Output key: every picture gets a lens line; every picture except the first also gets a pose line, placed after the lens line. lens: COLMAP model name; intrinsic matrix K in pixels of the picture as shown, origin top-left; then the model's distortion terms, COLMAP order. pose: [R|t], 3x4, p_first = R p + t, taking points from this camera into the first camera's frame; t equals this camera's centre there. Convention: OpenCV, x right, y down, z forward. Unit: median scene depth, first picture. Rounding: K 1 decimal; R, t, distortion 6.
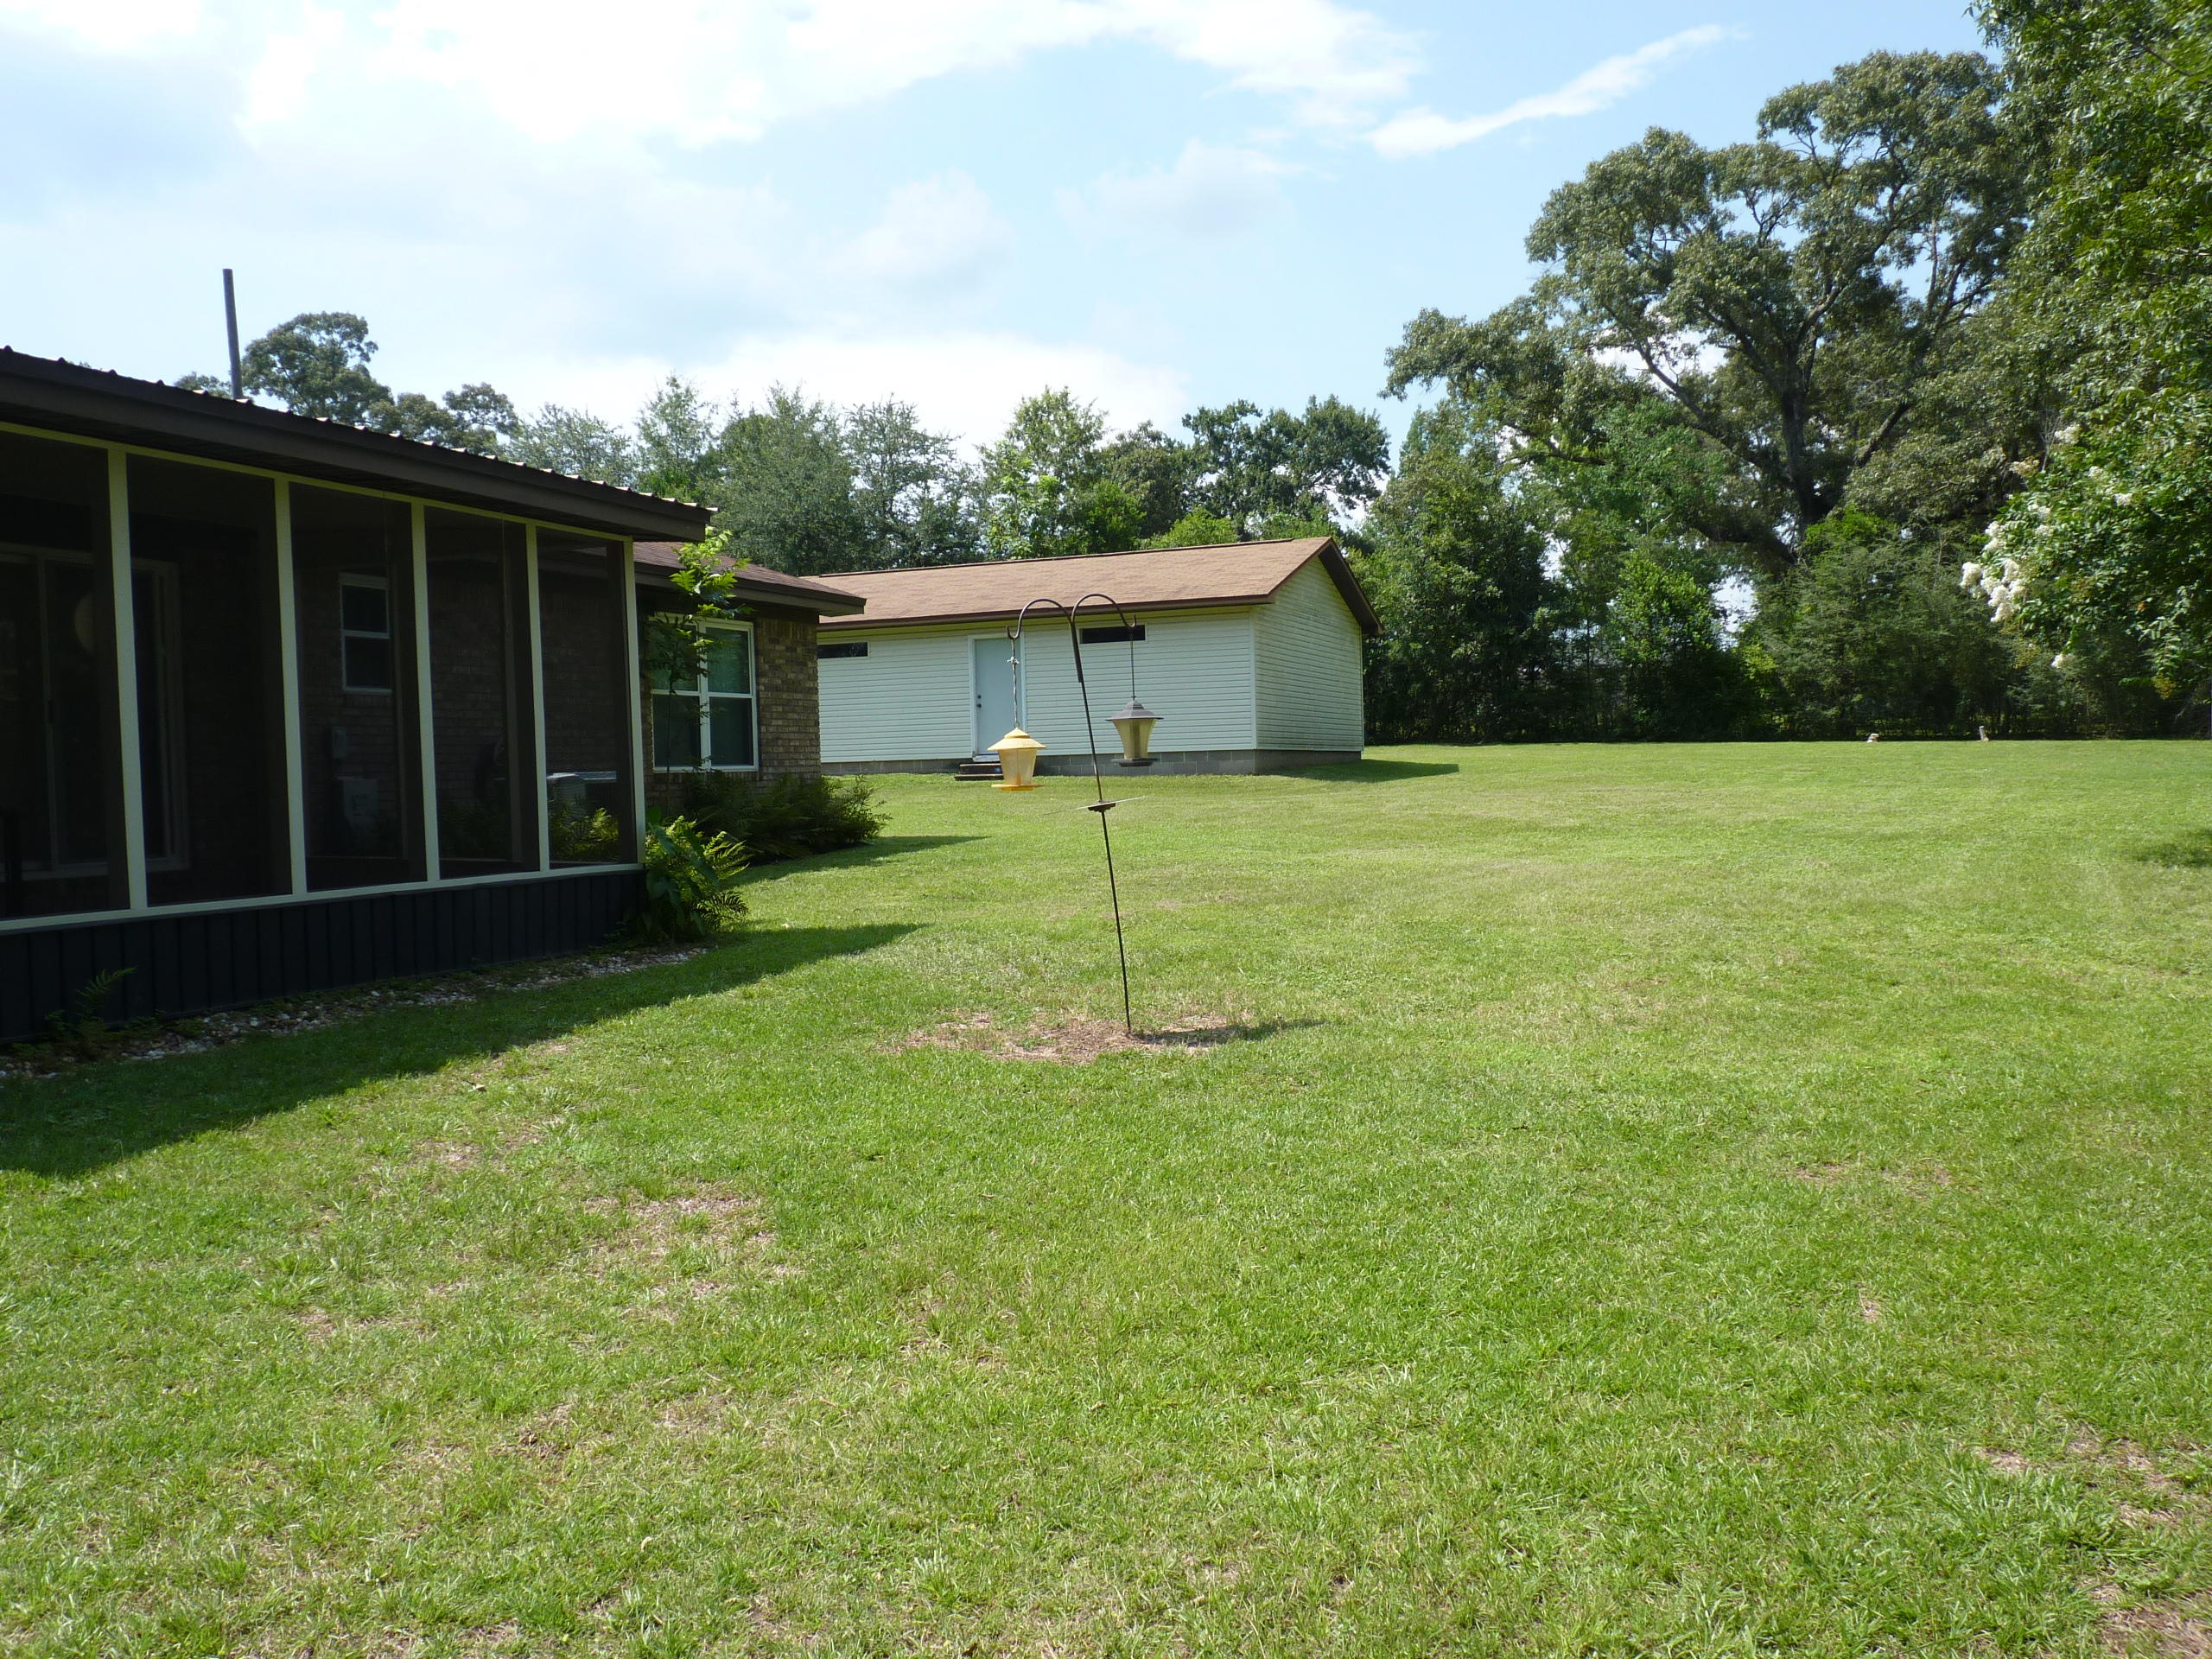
lens RADIAL K [[1773.6, 0, 1085.6], [0, 1773.6, 843.3], [0, 0, 1]] dist [-0.009262, -0.006086]
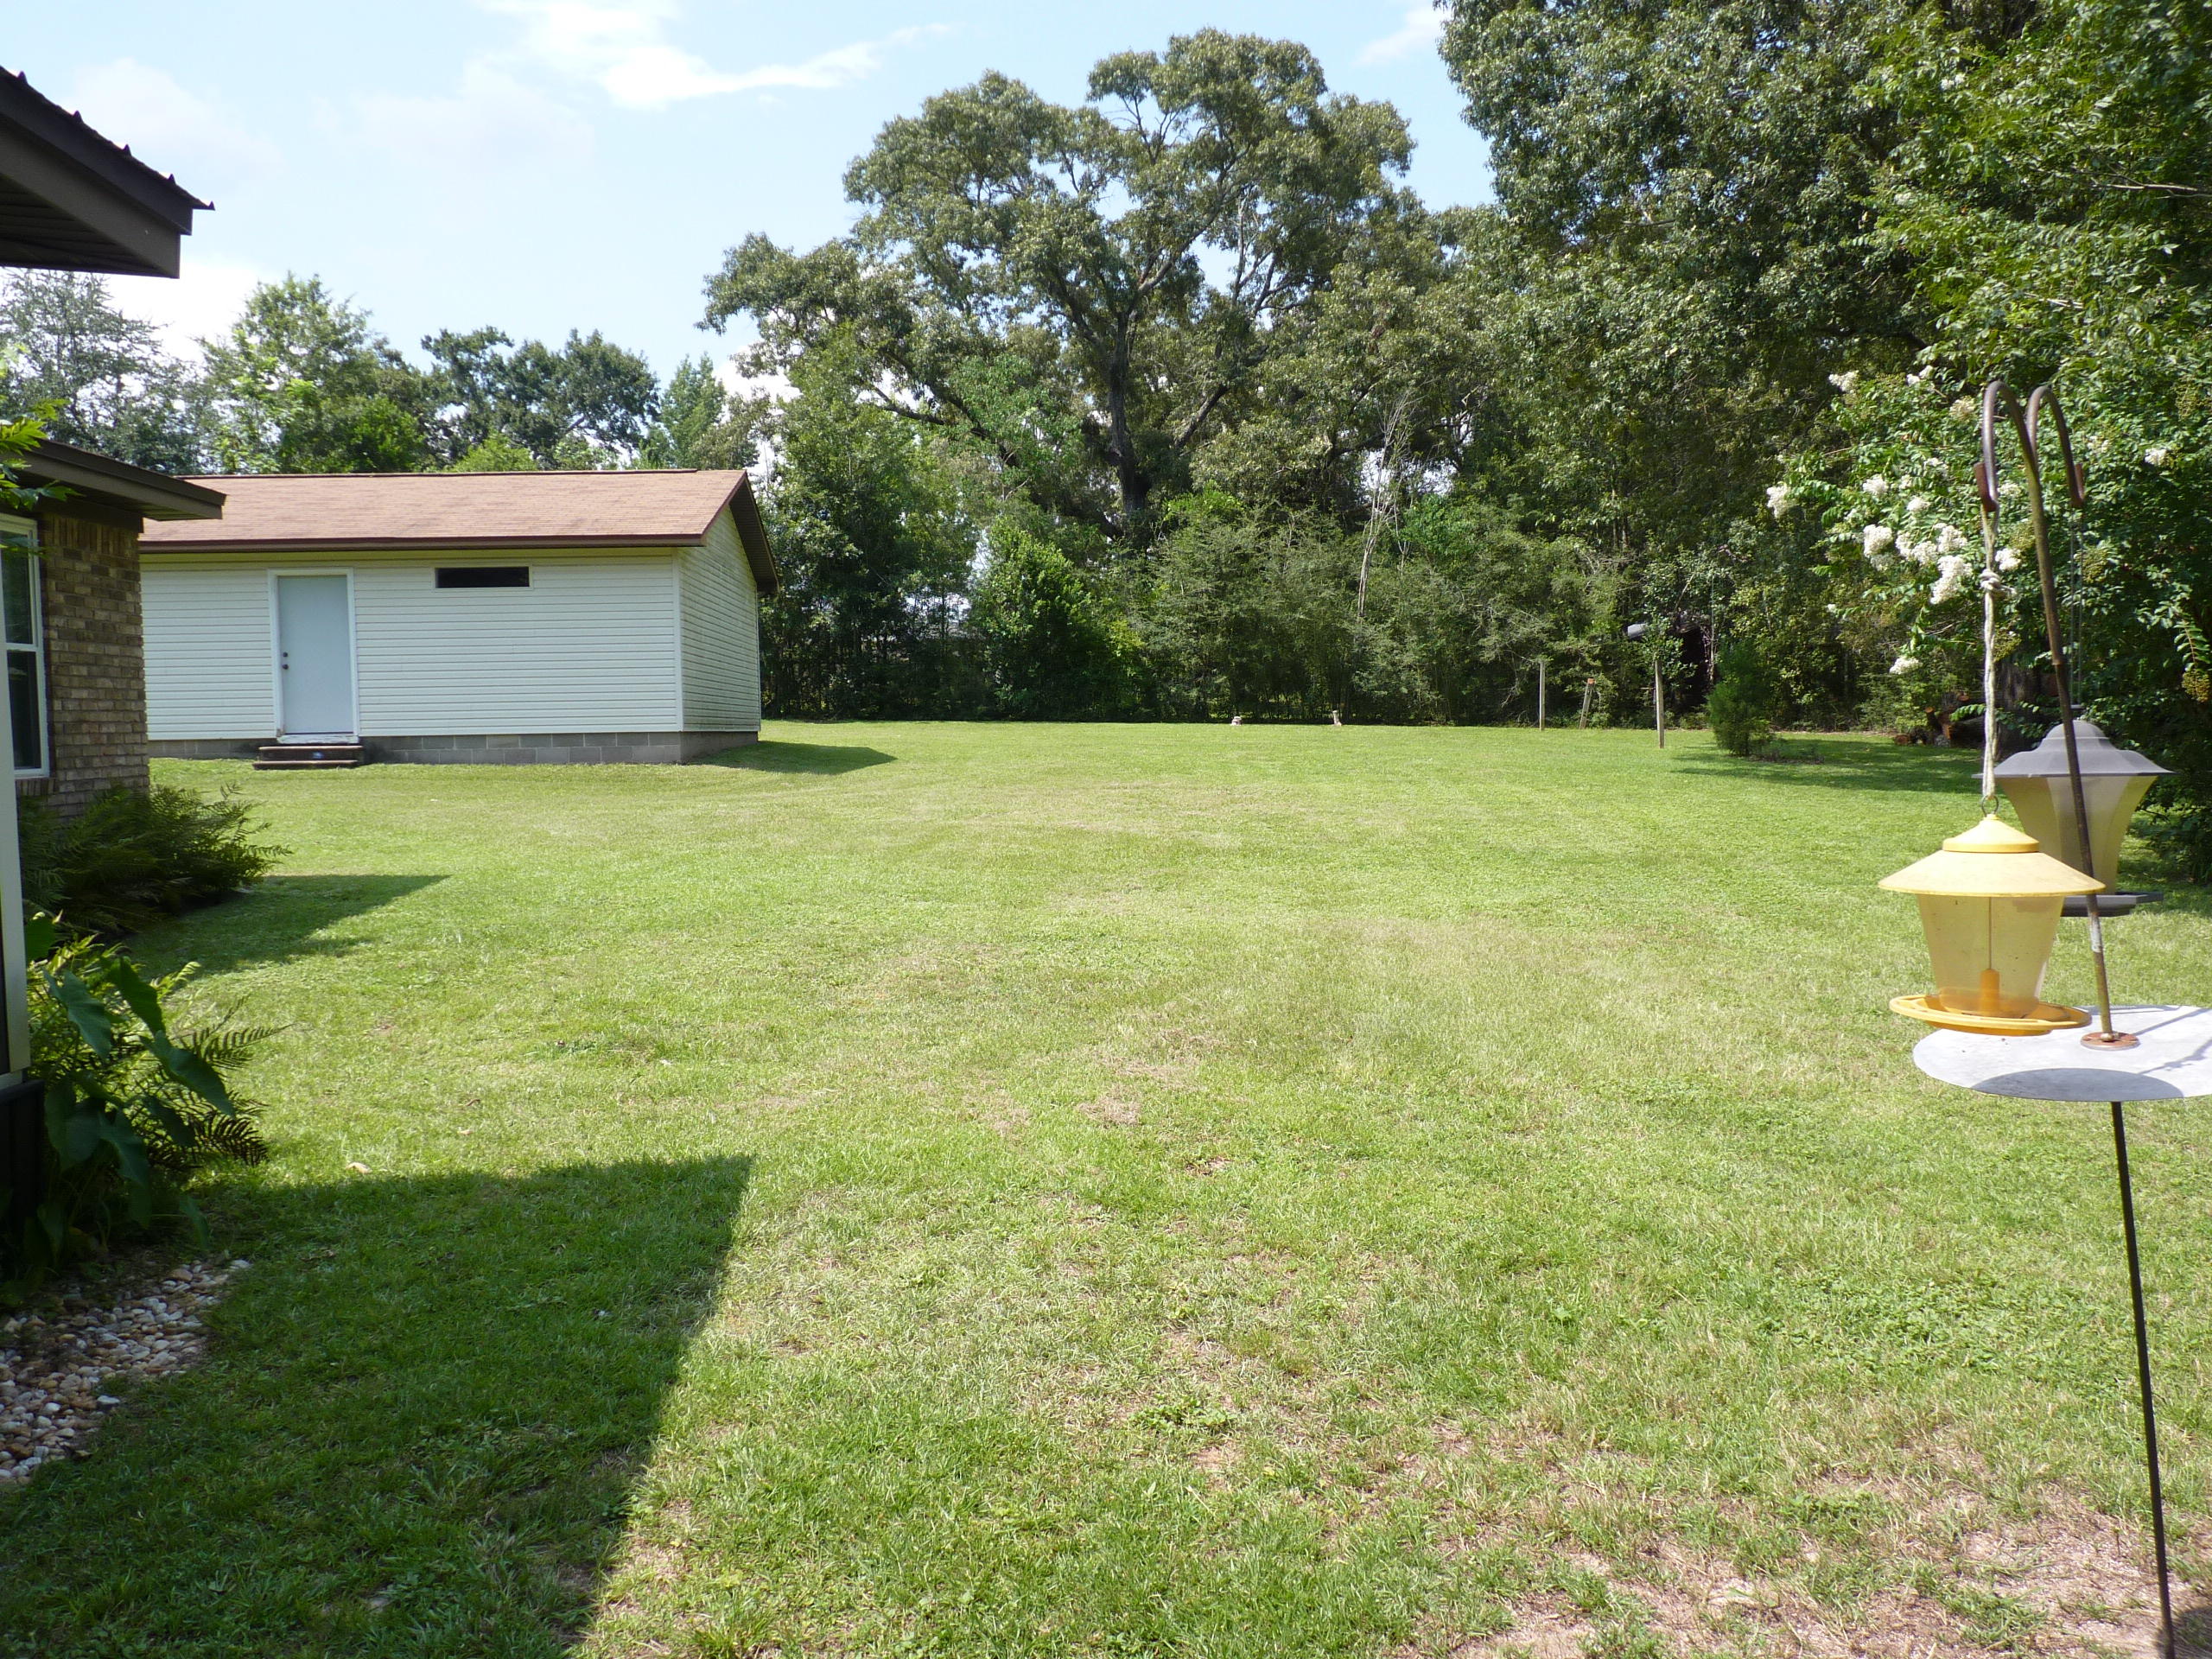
lens RADIAL K [[1773.6, 0, 1053.8], [0, 1773.6, 811.1], [0, 0, 1]] dist [-0.009262, -0.006086]
pose [[0.908305, -0.008382, 0.418226, -0.058544], [0.008214, 0.999964, 0.002201, -0.012901], [-0.418229, 0.001436, 0.908341, 0.154222]]
